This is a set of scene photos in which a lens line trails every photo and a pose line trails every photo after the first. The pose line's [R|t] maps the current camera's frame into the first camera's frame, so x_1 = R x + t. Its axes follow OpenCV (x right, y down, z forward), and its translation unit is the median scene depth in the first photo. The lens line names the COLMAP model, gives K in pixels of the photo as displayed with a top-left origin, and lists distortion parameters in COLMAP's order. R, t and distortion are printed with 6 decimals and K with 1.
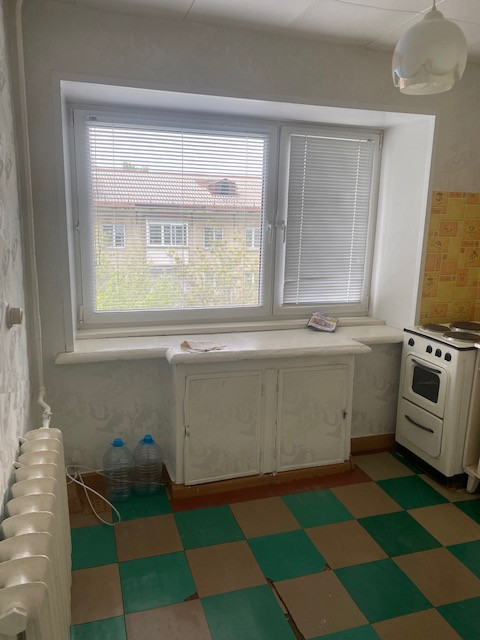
lens RADIAL K [[487.6, 0, 240.5], [0, 487.6, 319.4], [0, 0, 1]] dist [-0.002730, -0.000631]
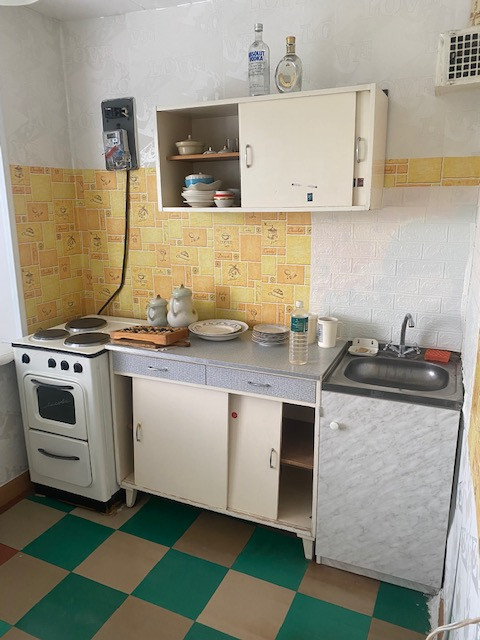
lens RADIAL K [[487.6, 0, 240.0], [0, 487.6, 317.2], [0, 0, 1]] dist [-0.002730, -0.000631]
pose [[0.673971, -0.201352, 0.710788, 0.038550], [0.181398, 0.977790, 0.104986, -0.038526], [-0.716141, 0.058178, 0.695527, 0.203200]]
